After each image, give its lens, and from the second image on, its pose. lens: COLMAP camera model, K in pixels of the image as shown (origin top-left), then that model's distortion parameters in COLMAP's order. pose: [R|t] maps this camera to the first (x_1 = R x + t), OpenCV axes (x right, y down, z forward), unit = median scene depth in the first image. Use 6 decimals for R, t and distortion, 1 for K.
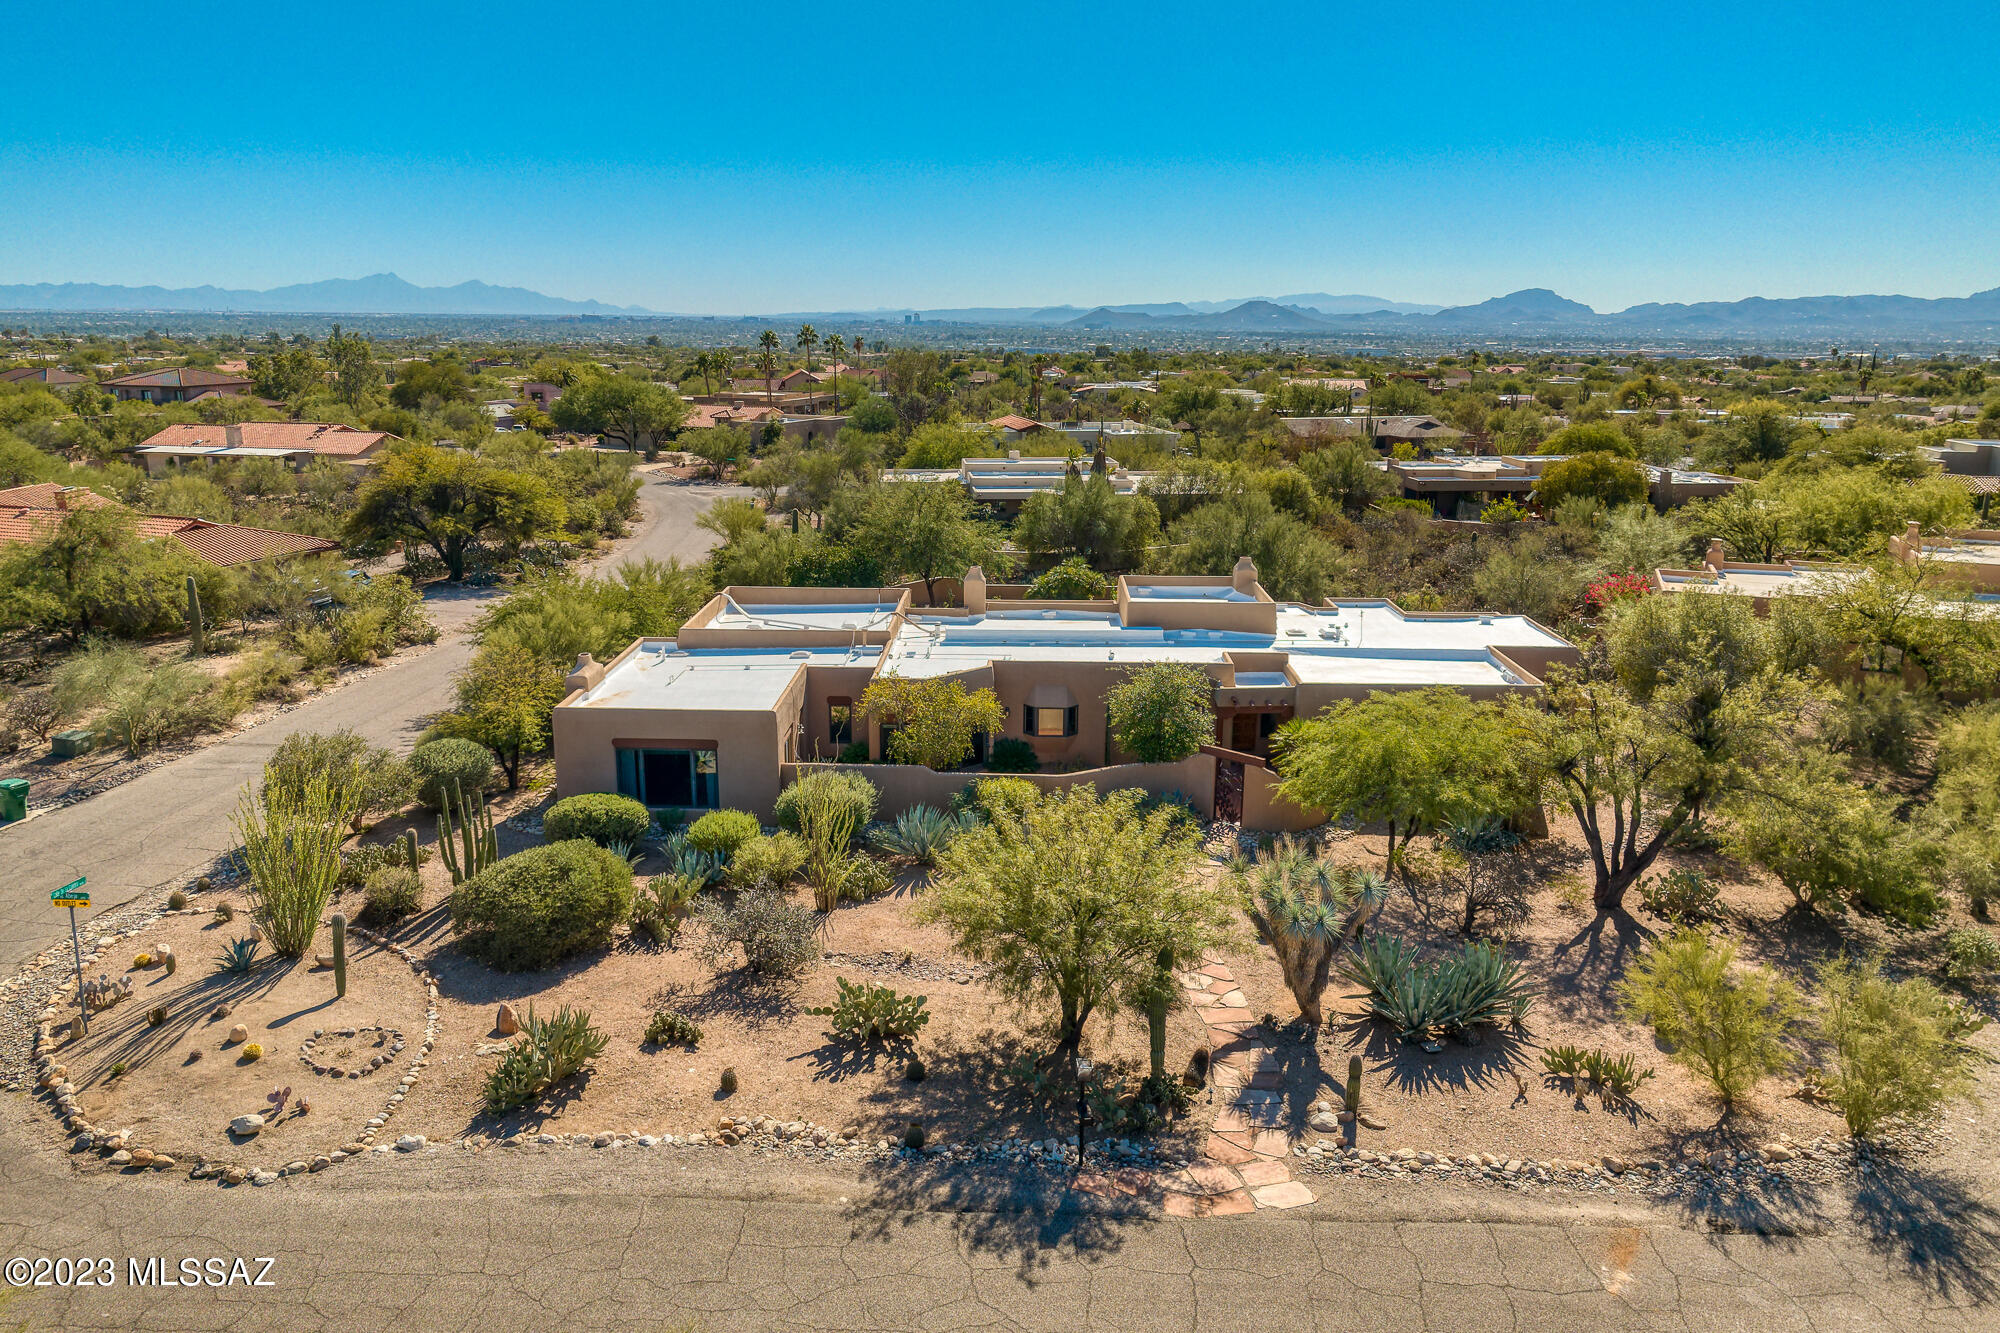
lens RADIAL K [[1383.1, 0, 1000.0], [0, 1383.1, 666.5], [0, 0, 1]] dist [-0.003655, 0.002675]
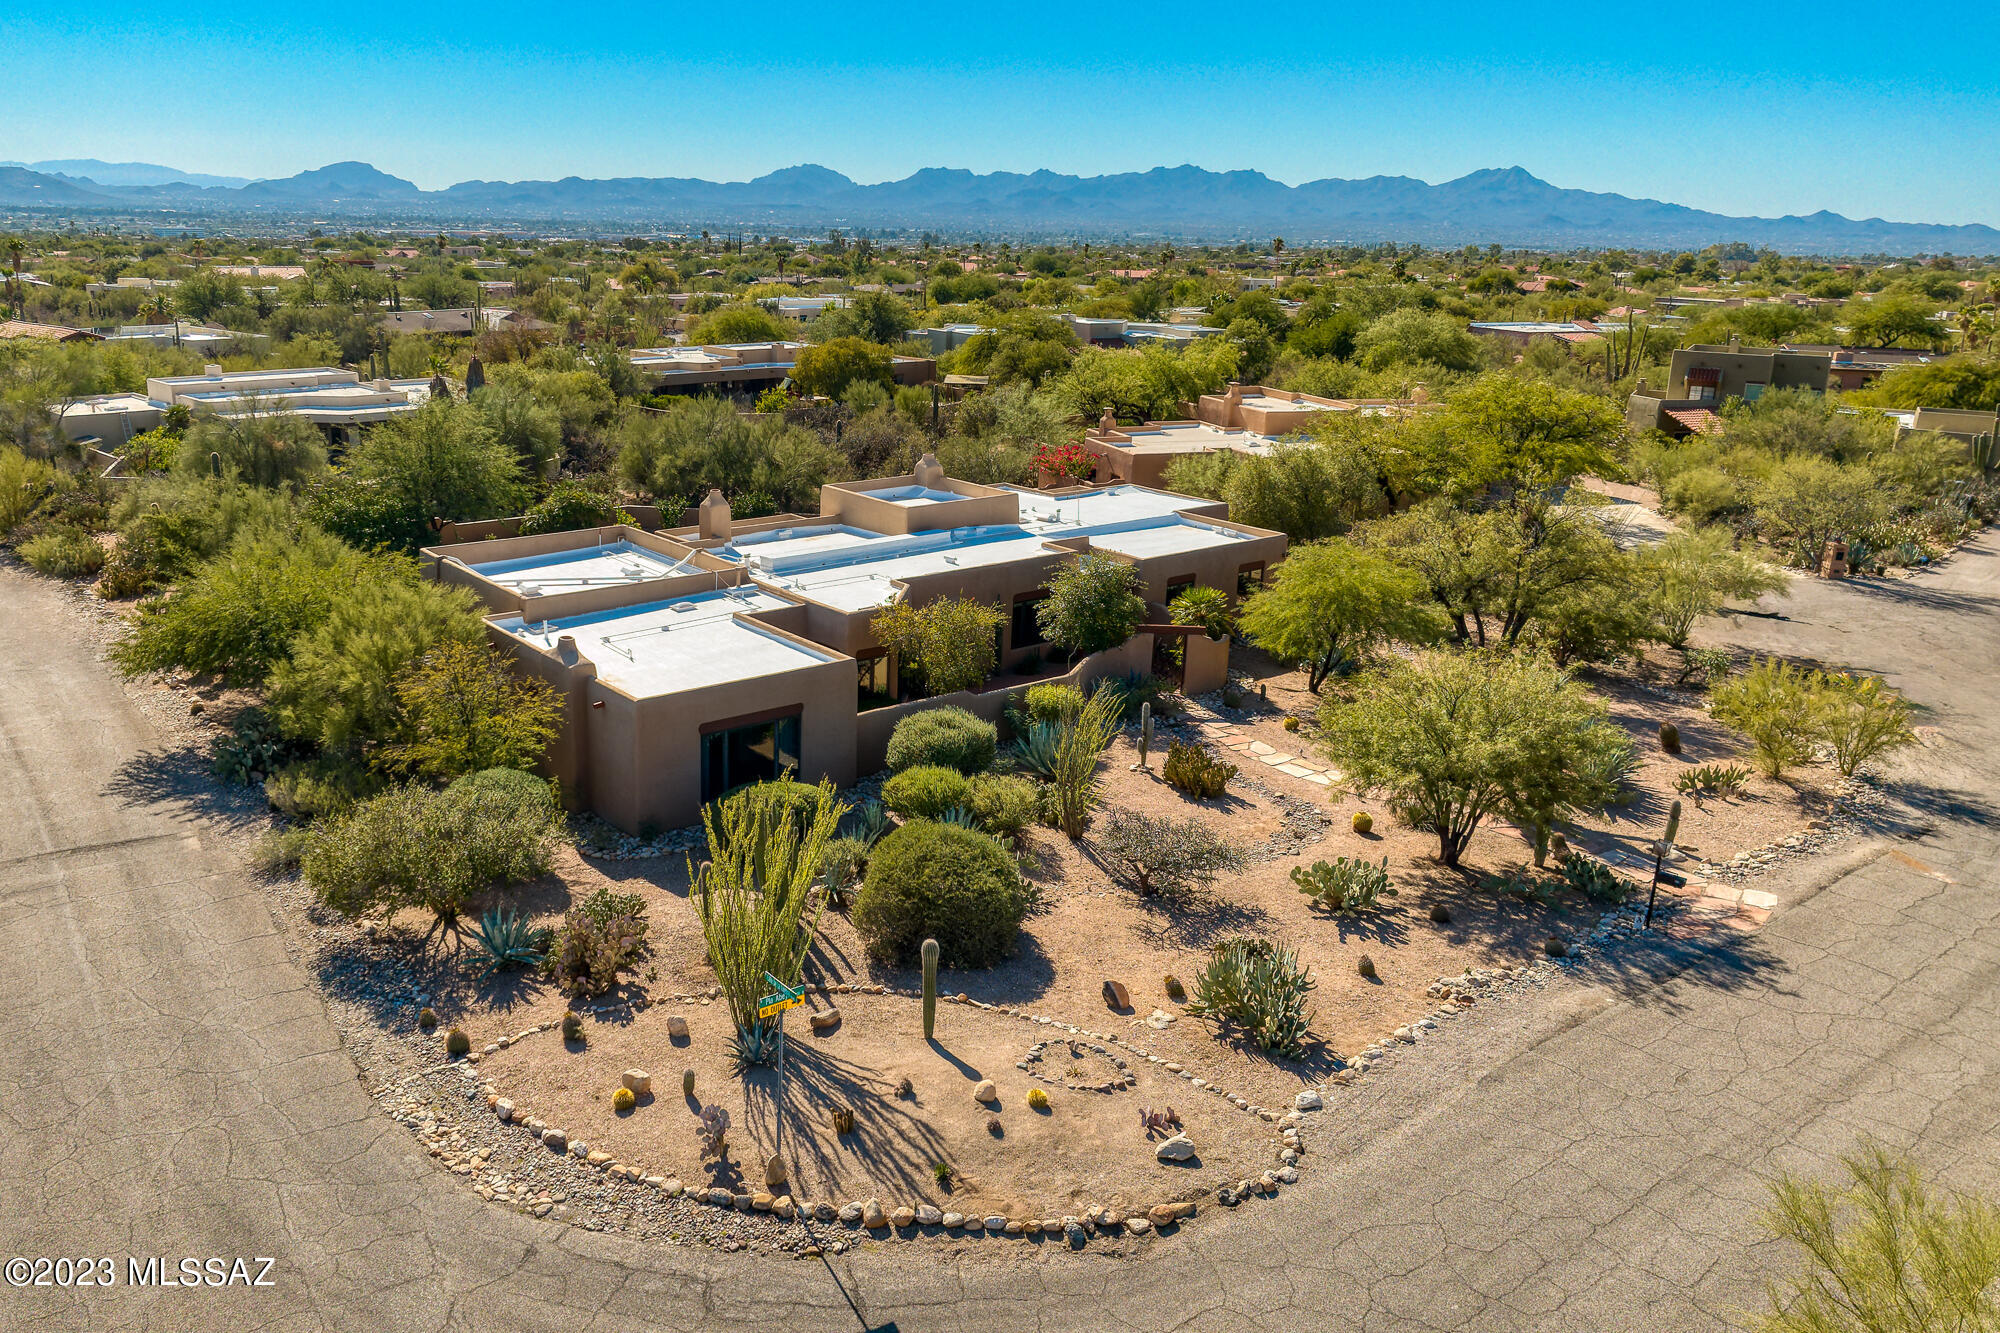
lens RADIAL K [[1487.6, 0, 1006.7], [0, 1487.6, 697.0], [0, 0, 1]] dist [-0.004241, 0.006051]
pose [[0.771909, -0.189688, 0.606774, -1.067344], [0.142172, 0.981782, 0.126058, -0.077936], [-0.619632, -0.011039, 0.784815, 0.308103]]
